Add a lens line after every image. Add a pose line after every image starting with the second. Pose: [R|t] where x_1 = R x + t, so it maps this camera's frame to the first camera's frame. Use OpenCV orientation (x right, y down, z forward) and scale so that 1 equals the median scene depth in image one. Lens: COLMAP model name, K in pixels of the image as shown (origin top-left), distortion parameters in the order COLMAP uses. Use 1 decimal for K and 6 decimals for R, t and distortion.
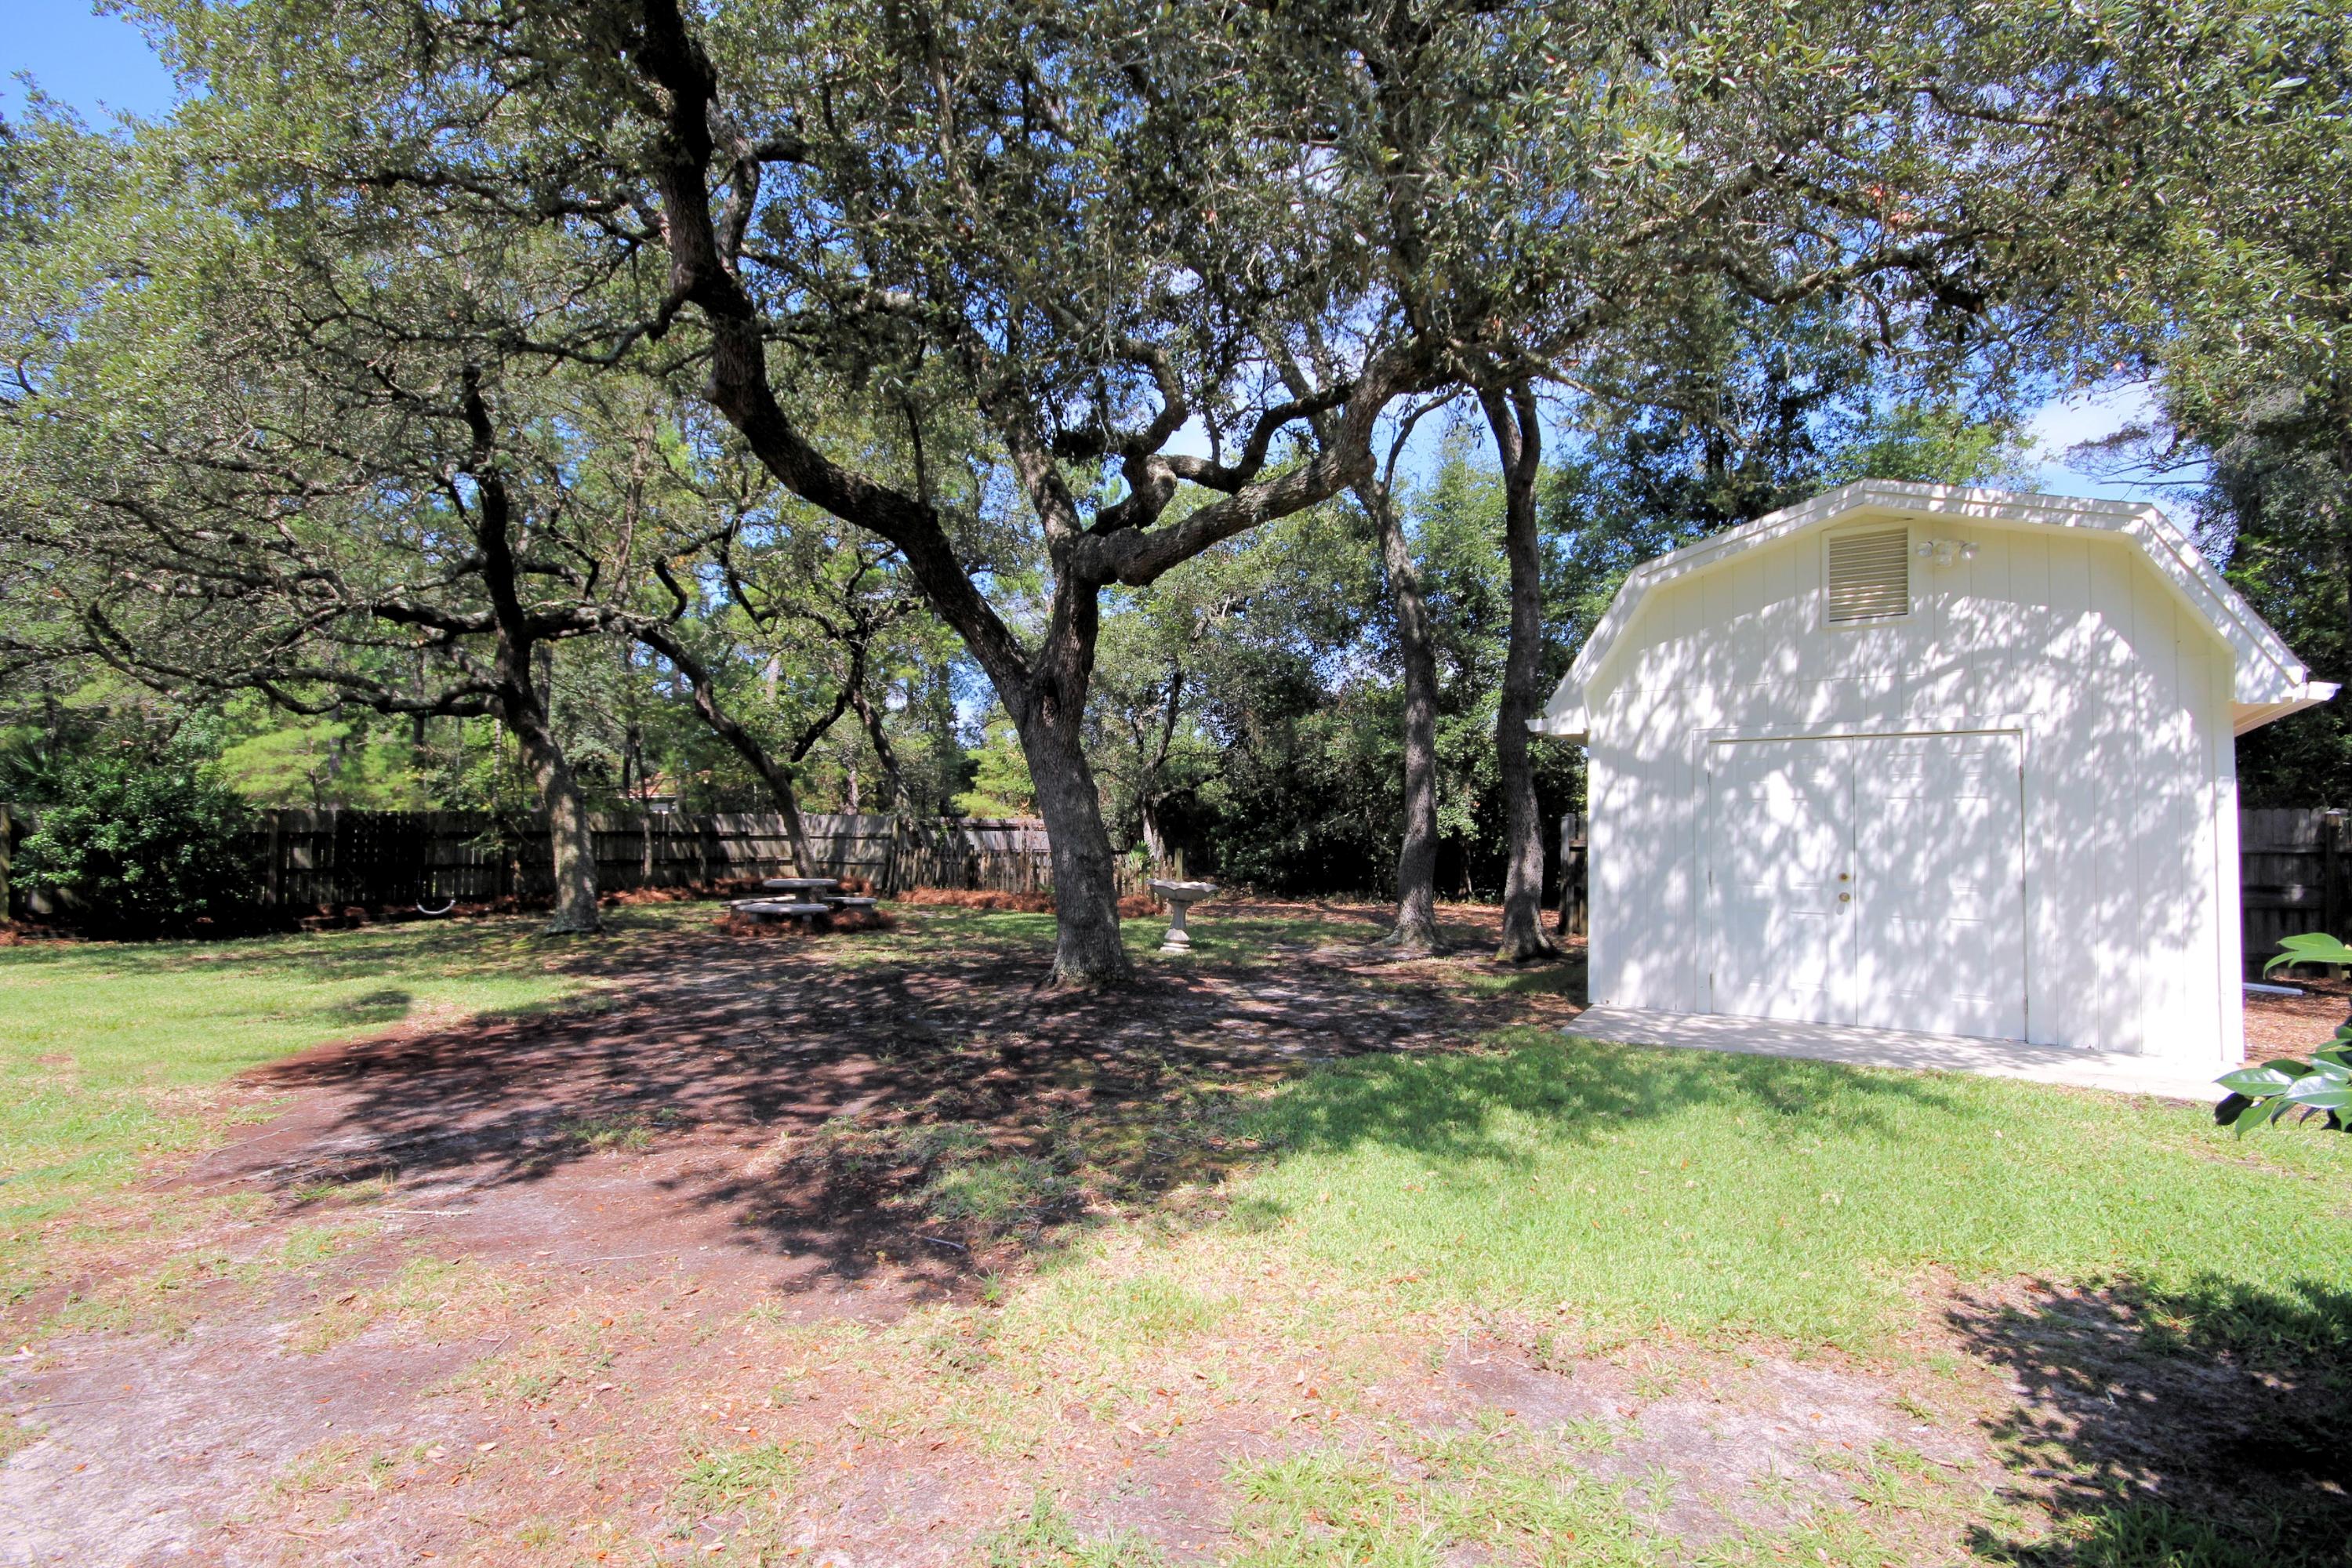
lens RADIAL K [[1075.7, 0, 1176.0], [0, 1075.7, 784.0], [0, 0, 1]] dist [-0.002446, -0.001071]
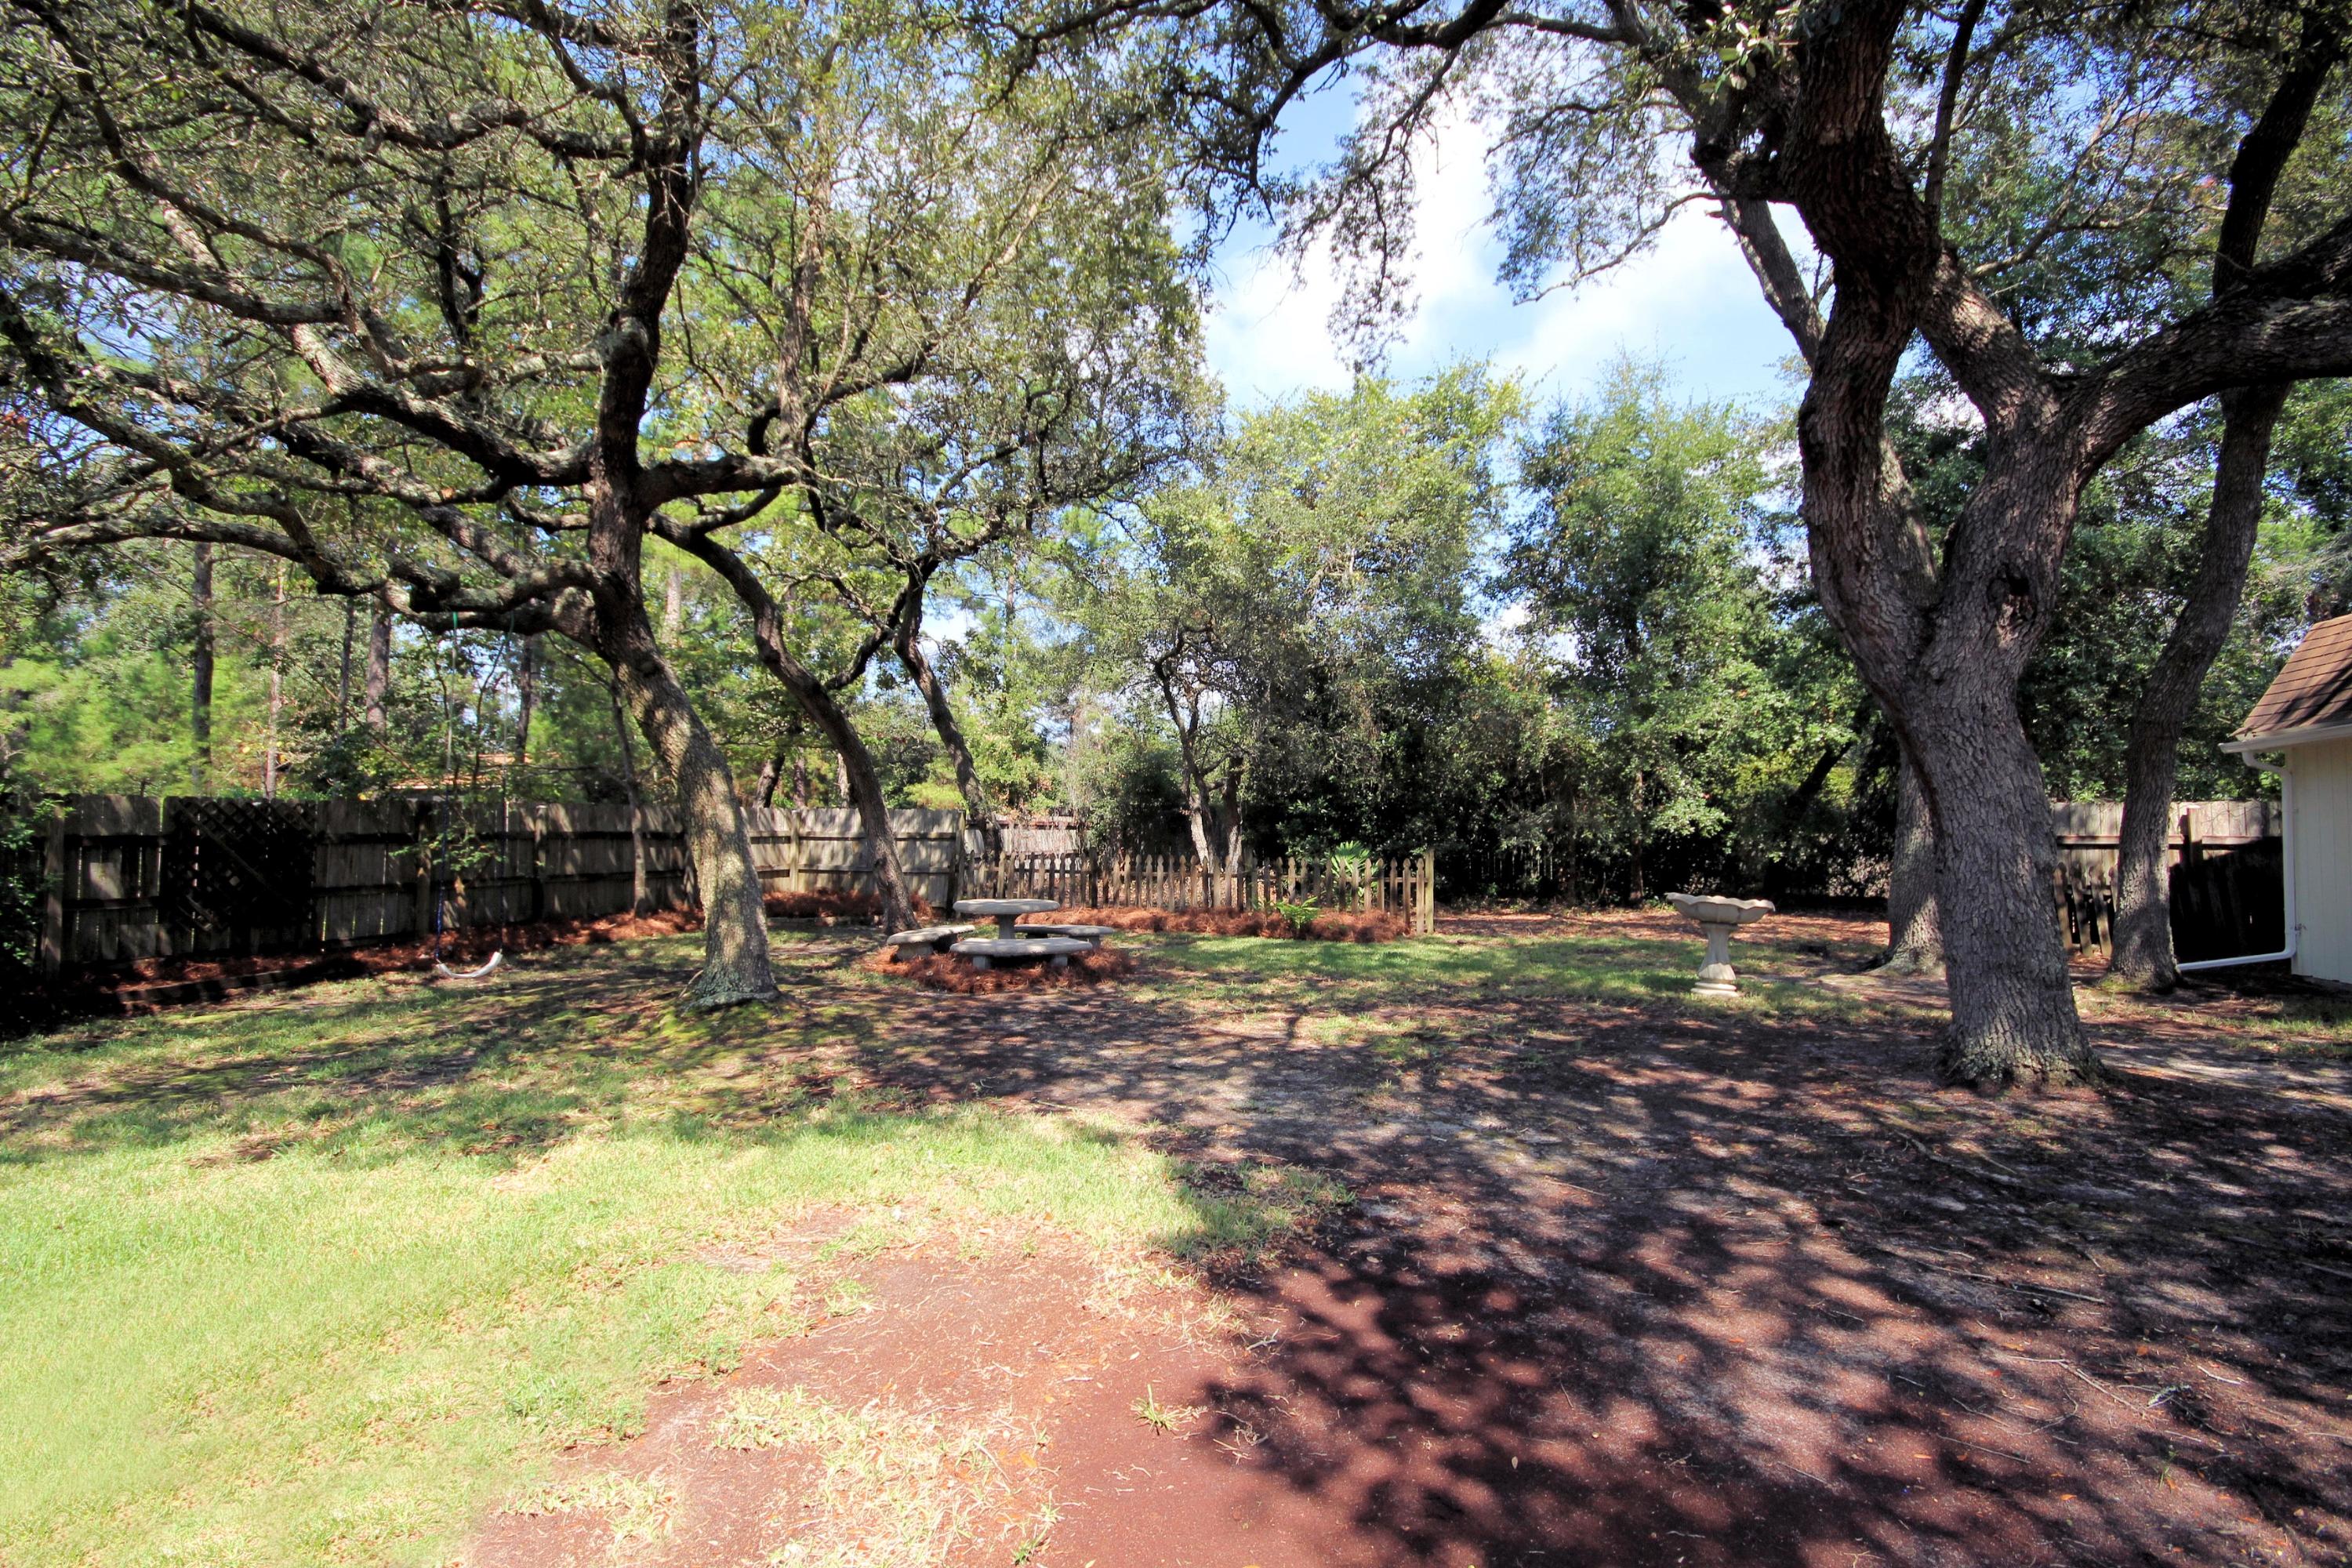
lens RADIAL K [[1075.7, 0, 1176.0], [0, 1075.7, 784.0], [0, 0, 1]] dist [-0.002446, -0.001071]
pose [[0.968549, 0.005727, 0.248758, -0.467724], [-0.006380, 0.999978, 0.001820, 0.015415], [-0.248742, -0.003350, 0.968564, 0.359403]]
